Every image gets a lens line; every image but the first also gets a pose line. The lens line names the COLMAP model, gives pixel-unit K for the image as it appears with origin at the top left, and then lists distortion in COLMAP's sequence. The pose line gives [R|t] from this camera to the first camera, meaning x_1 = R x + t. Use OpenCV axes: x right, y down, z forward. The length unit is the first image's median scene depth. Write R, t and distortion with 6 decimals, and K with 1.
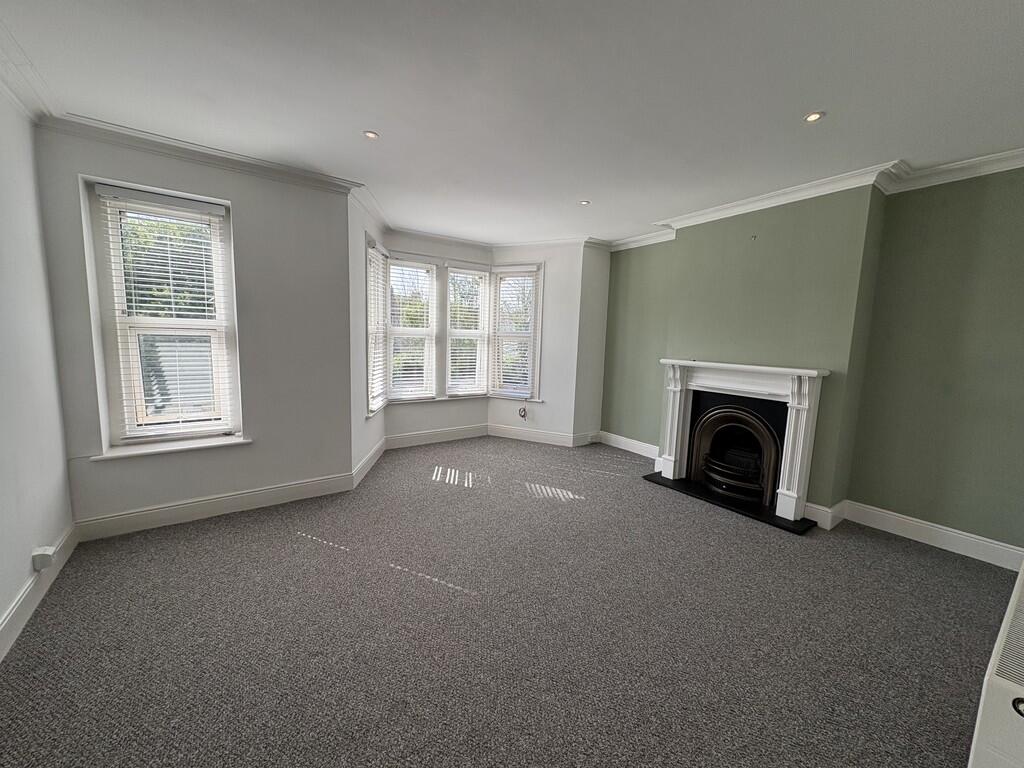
lens RADIAL K [[409.7, 0, 512.0], [0, 409.7, 384.0], [0, 0, 1]] dist [0.000246, -0.000130]
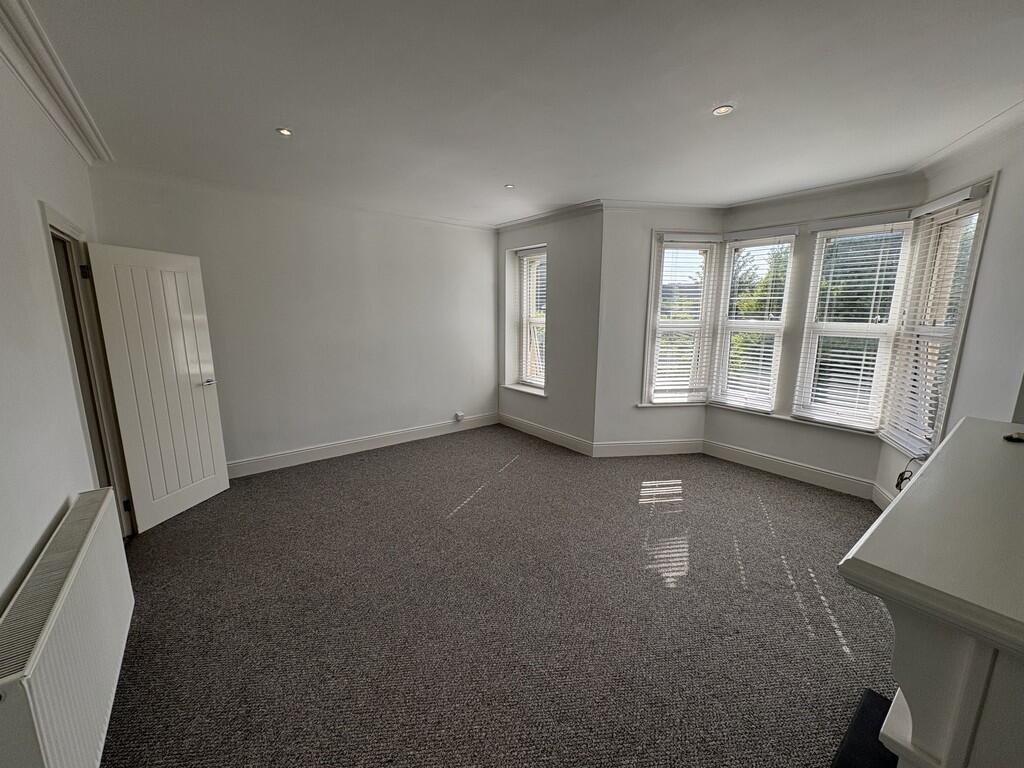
lens RADIAL K [[409.7, 0, 512.0], [0, 409.7, 384.0], [0, 0, 1]] dist [0.000246, -0.000130]
pose [[0.032841, 0.152818, -0.987709, 0.563744], [-0.124103, 0.981217, 0.147687, -0.075386], [0.991726, 0.117727, 0.051189, 0.502159]]
